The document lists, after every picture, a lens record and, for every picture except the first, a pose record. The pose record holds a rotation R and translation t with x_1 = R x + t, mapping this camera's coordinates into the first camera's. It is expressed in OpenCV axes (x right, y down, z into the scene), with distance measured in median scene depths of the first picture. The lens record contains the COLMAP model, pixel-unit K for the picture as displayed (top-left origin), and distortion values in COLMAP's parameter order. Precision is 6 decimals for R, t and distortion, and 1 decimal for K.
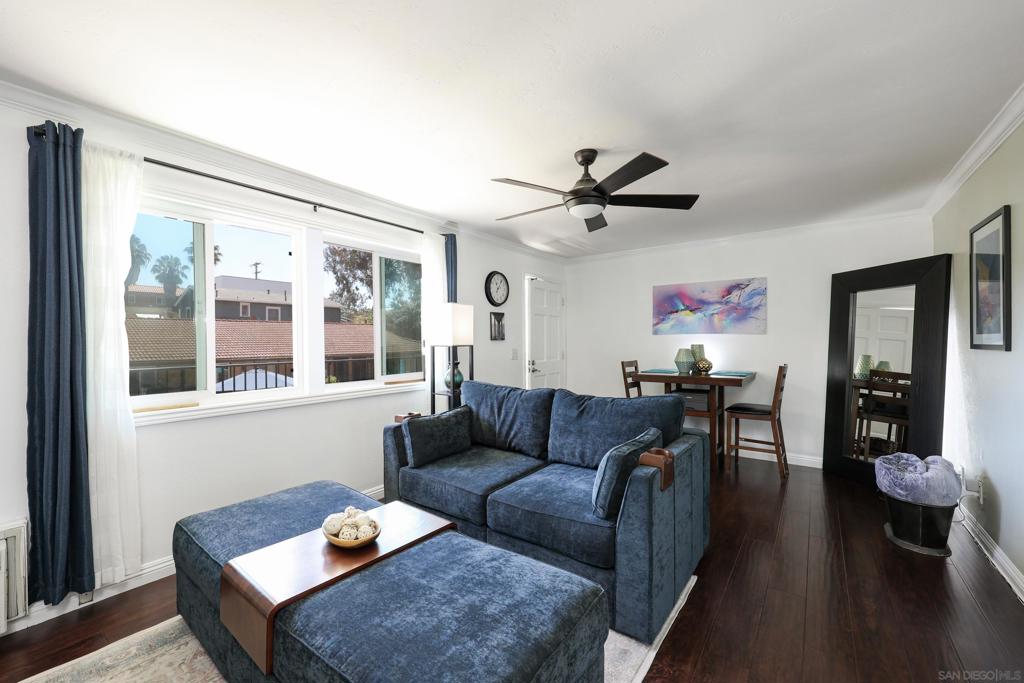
lens RADIAL K [[420.0, 0, 513.8], [0, 420.0, 335.6], [0, 0, 1]] dist [-0.000792, -0.000058]
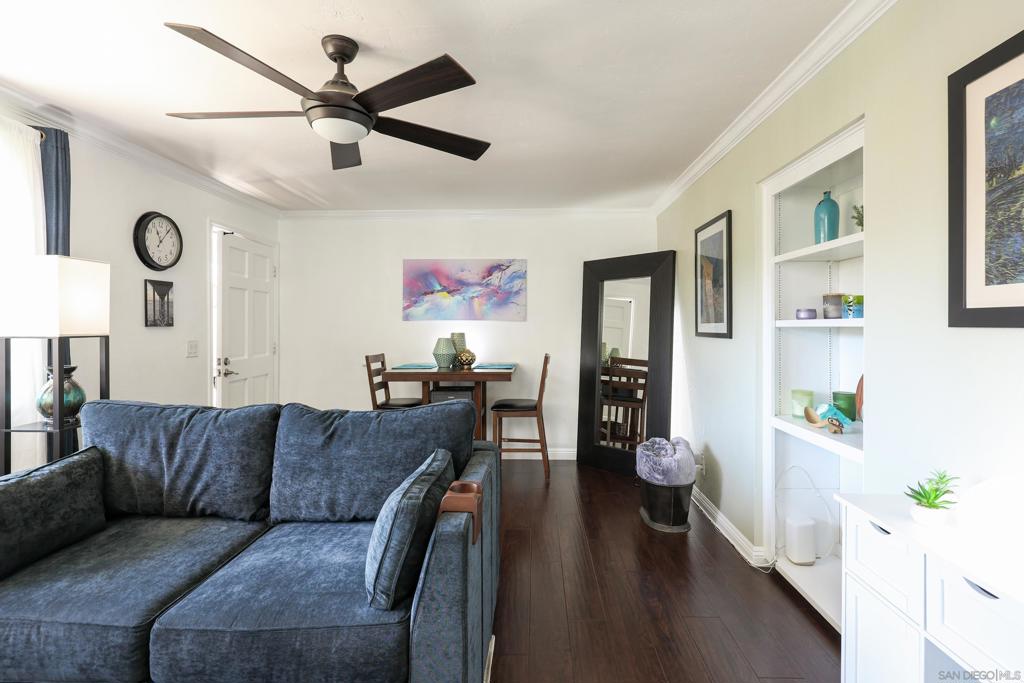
lens RADIAL K [[497.4, 0, 531.8], [0, 497.4, 324.9], [0, 0, 1]] dist [-0.000249, 0.000086]
pose [[0.813323, 0.006462, 0.581776, -0.029440], [-0.009808, 0.999949, 0.002604, 0.001877], [-0.581730, -0.007824, 0.813345, 0.164015]]
